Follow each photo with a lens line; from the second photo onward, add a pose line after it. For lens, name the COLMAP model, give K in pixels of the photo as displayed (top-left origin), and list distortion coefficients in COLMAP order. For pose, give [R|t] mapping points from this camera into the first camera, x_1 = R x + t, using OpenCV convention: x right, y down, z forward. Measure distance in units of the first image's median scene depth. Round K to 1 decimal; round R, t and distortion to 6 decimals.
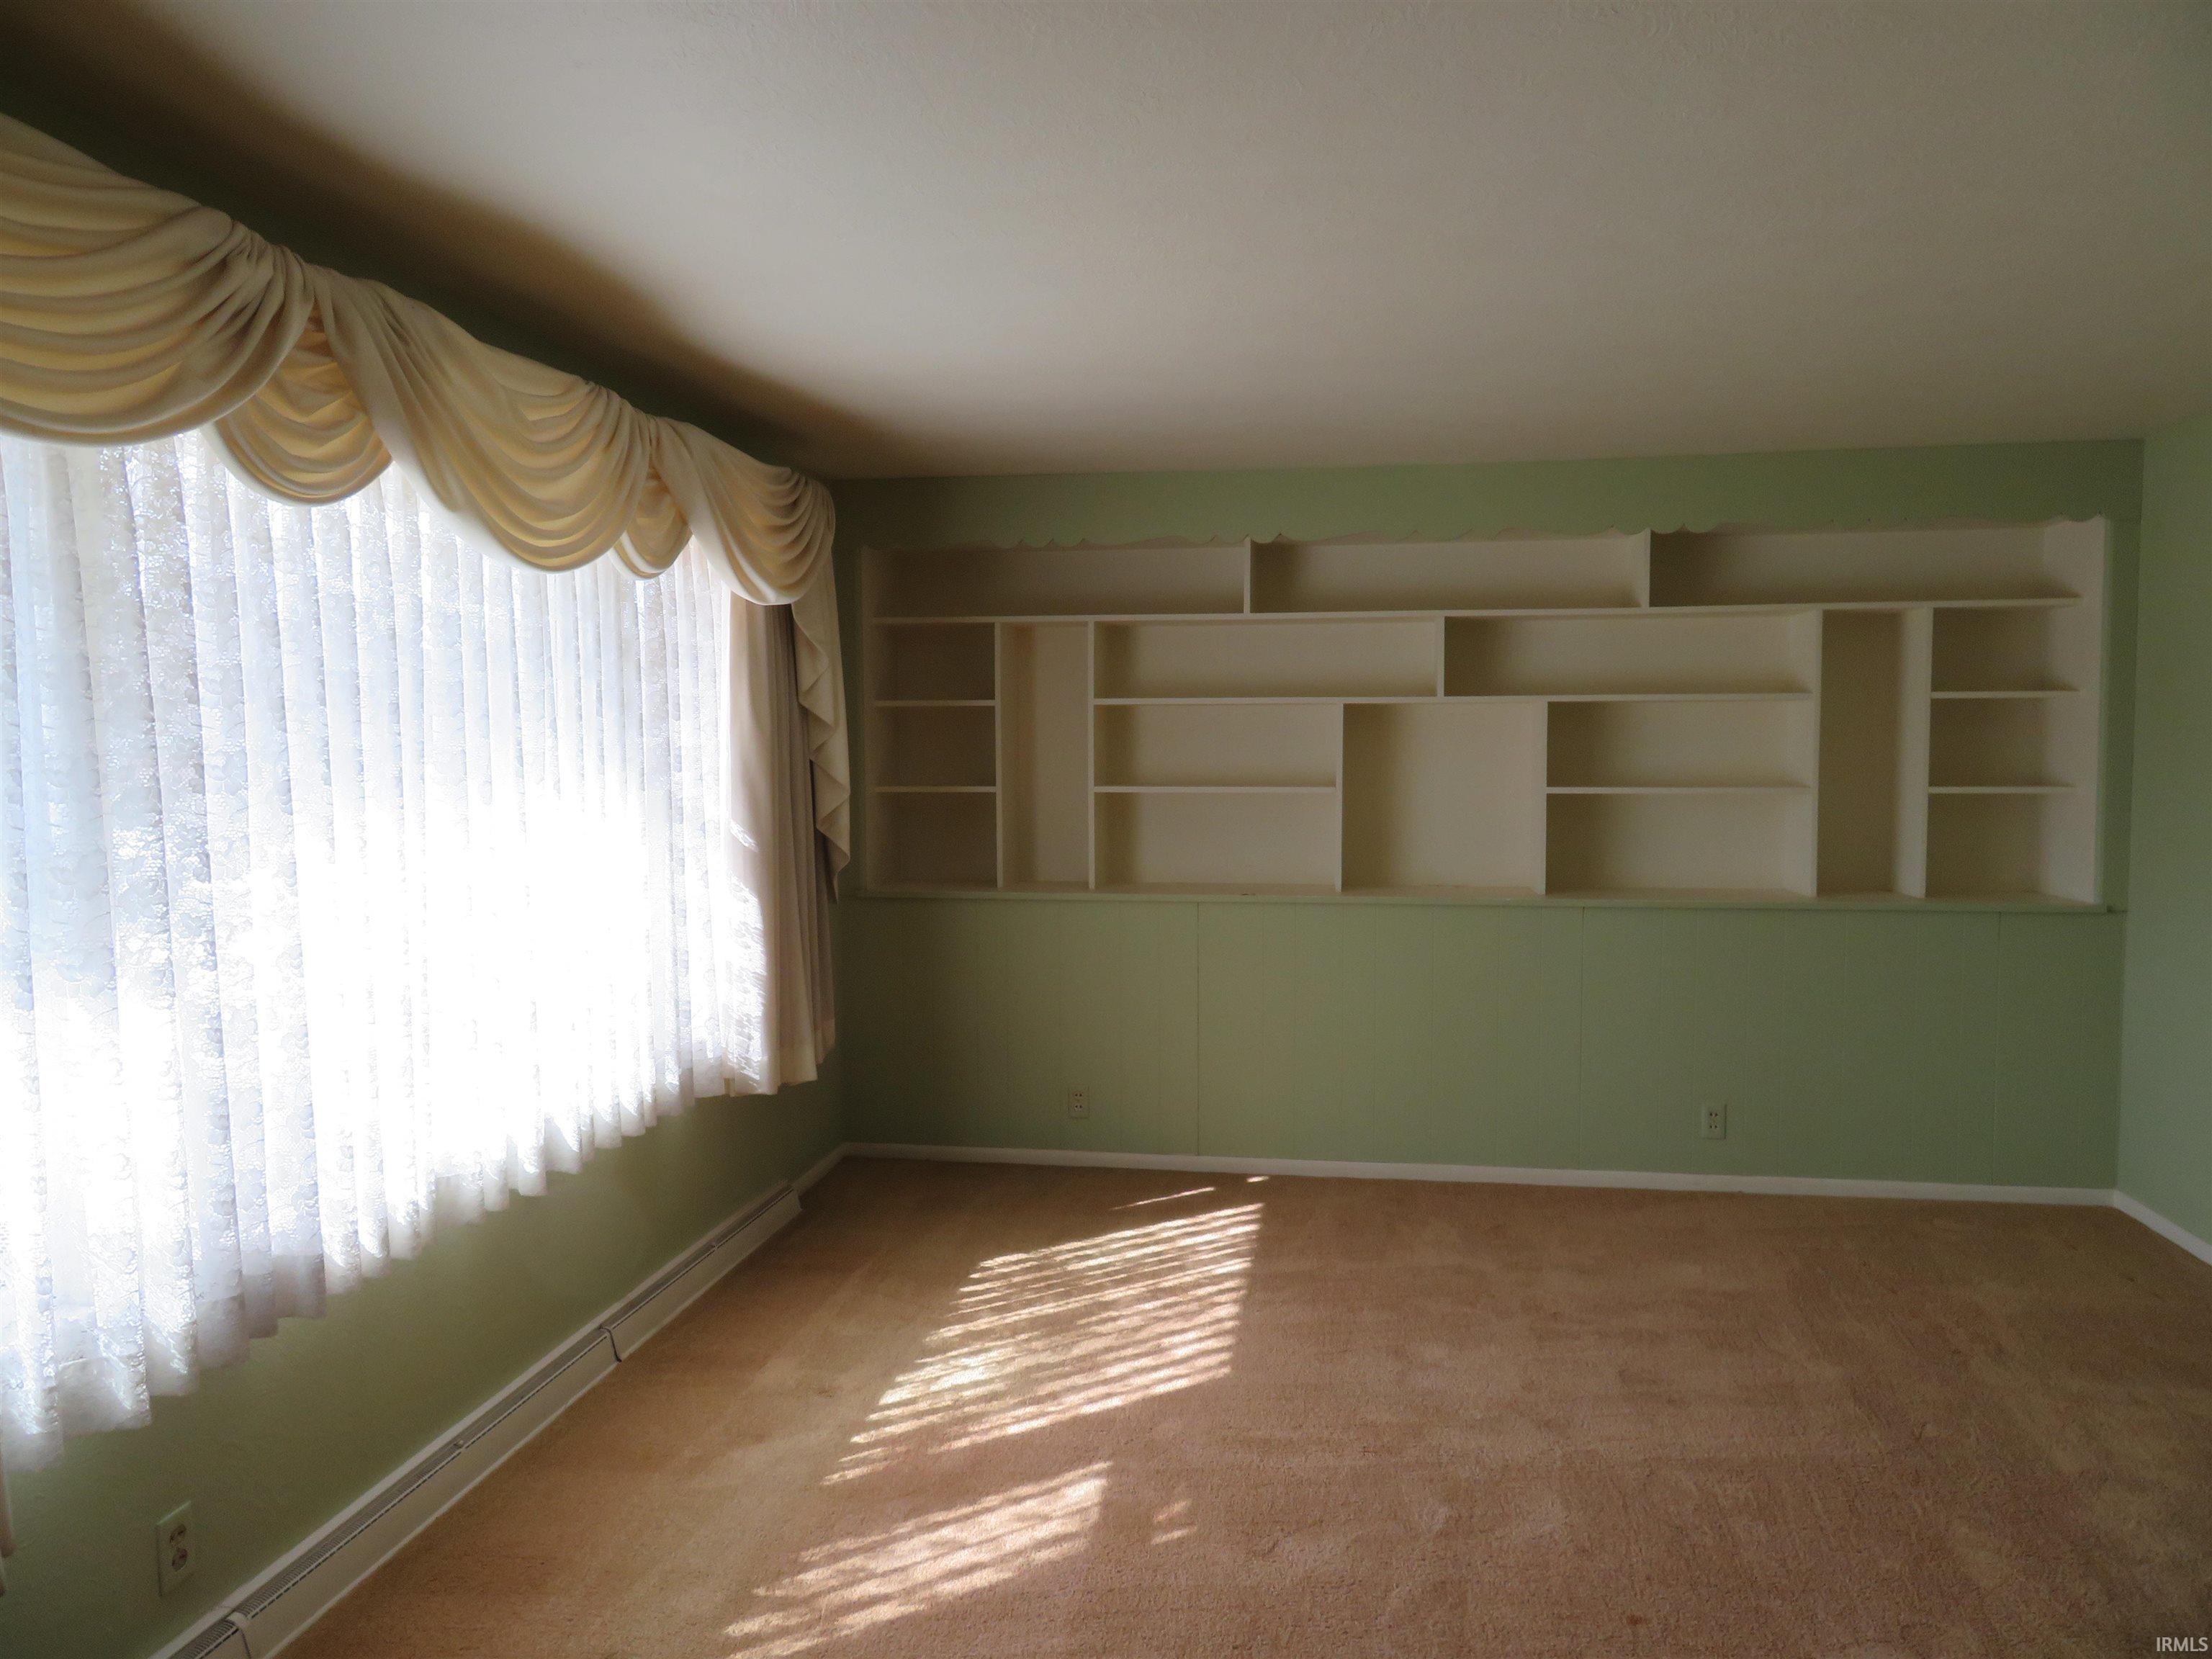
lens RADIAL K [[1602.7, 0, 1106.5], [0, 1602.7, 882.0], [0, 0, 1]] dist [-0.000345, 0.000296]
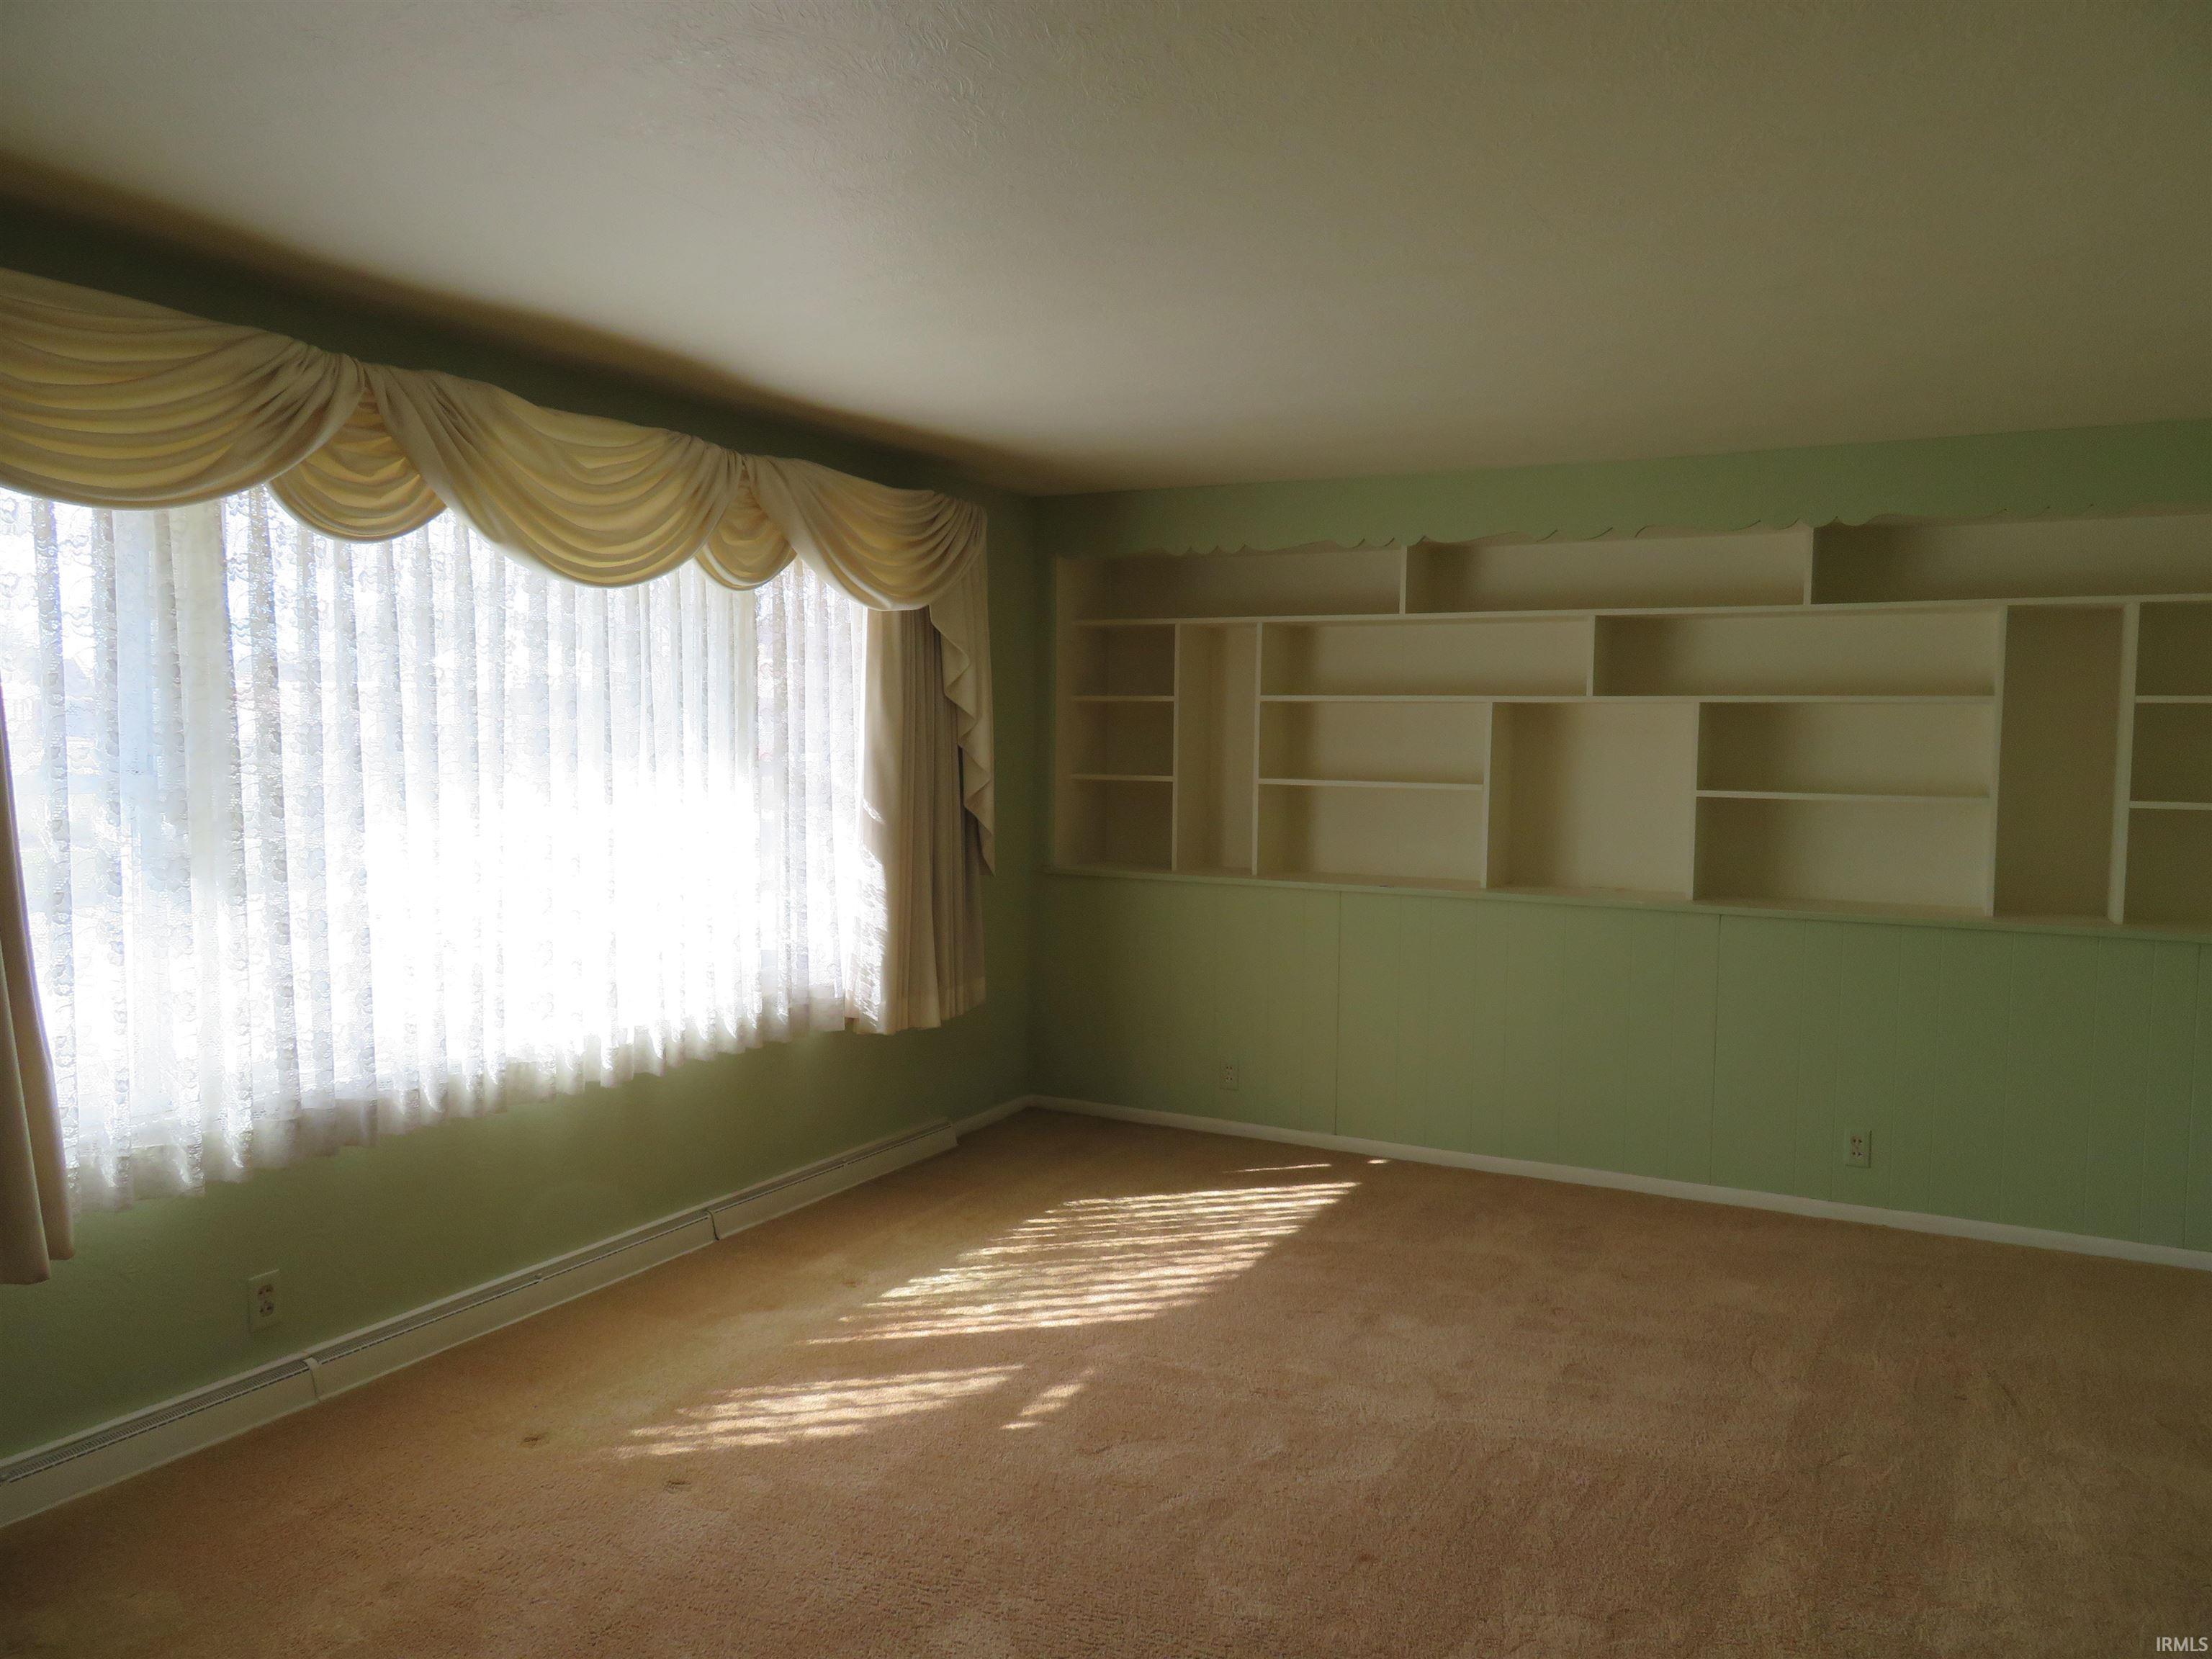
lens RADIAL K [[1602.7, 0, 1106.5], [0, 1602.7, 882.0], [0, 0, 1]] dist [-0.000345, 0.000296]
pose [[0.946159, 0.045956, -0.320423, 0.295639], [-0.045999, 0.998914, 0.007440, 0.006833], [0.320417, 0.007700, 0.947245, -0.042706]]
